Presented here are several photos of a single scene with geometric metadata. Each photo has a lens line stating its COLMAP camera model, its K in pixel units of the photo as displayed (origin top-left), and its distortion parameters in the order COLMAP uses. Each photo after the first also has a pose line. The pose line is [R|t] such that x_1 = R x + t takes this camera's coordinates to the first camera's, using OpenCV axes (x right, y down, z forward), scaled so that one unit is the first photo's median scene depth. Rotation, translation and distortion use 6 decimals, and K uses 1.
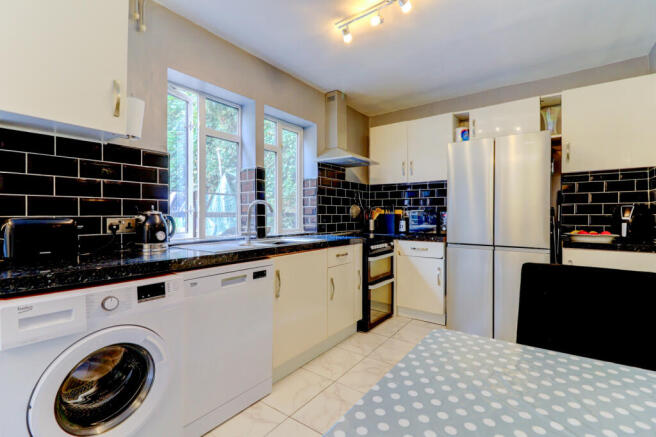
lens RADIAL K [[304.1, 0, 328.0], [0, 304.1, 218.5], [0, 0, 1]] dist [0.001204, 0.000169]
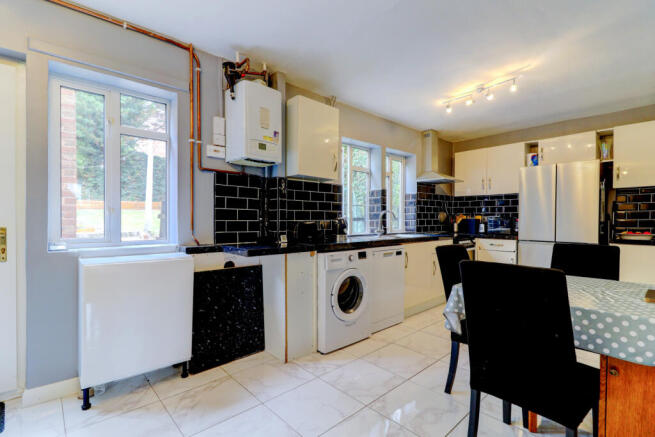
lens RADIAL K [[303.3, 0, 325.0], [0, 303.3, 224.5], [0, 0, 1]] dist [-0.000669, -0.000854]
pose [[0.977279, 0.003431, -0.211931, -0.152961], [-0.002605, 0.999988, 0.004177, 0.005903], [0.211943, -0.003531, 0.977276, -0.464519]]
